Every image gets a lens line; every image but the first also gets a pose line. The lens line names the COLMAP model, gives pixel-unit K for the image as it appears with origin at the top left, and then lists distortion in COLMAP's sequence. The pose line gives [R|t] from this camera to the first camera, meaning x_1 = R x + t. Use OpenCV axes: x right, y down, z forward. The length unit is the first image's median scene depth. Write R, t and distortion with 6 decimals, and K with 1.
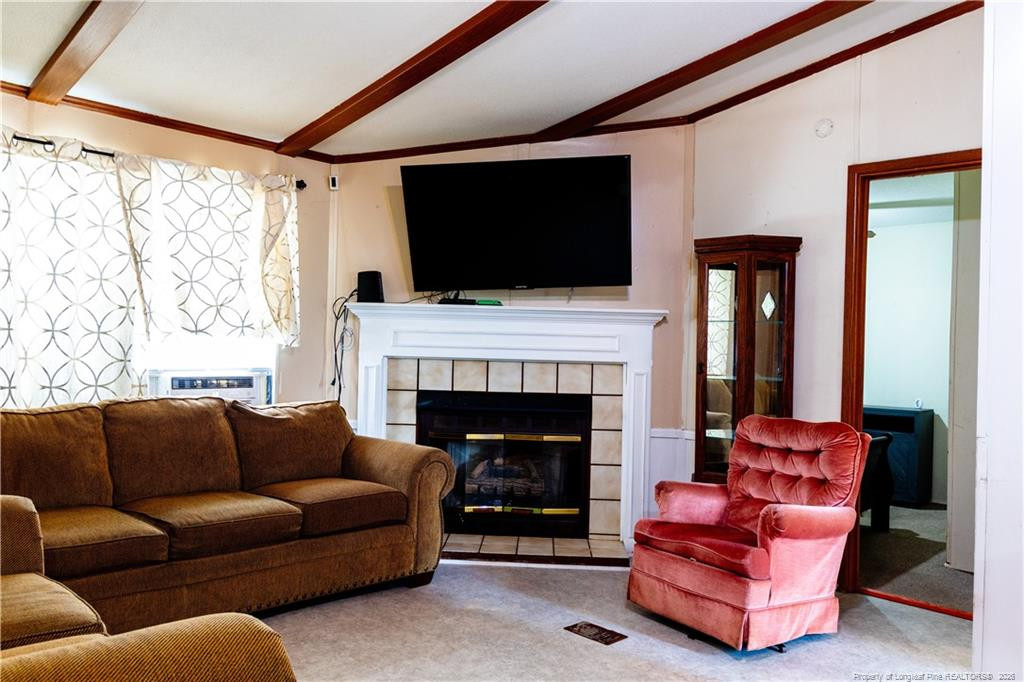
lens RADIAL K [[816.0, 0, 512.0], [0, 816.0, 341.0], [0, 0, 1]] dist [0.032927, -0.001341]
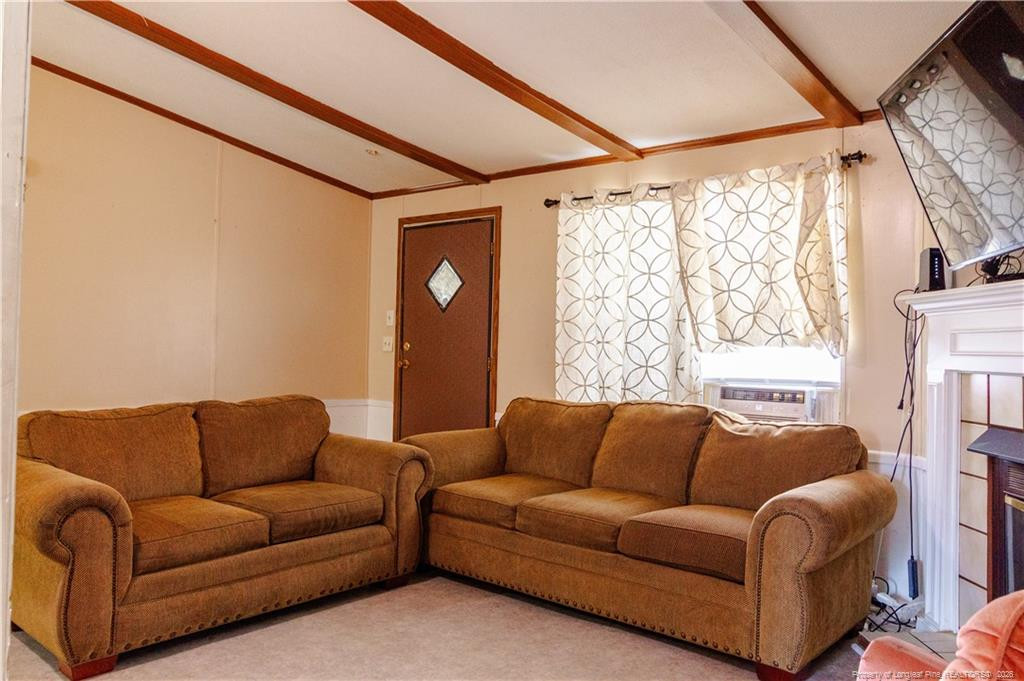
lens RADIAL K [[810.4, 0, 512.2], [0, 810.4, 312.3], [0, 0, 1]] dist [0.000640, -0.001258]
pose [[0.043483, -0.065924, -0.996877, 0.576412], [-0.010264, 0.997738, -0.066429, 0.021769], [0.999001, 0.013120, 0.042708, 0.697514]]
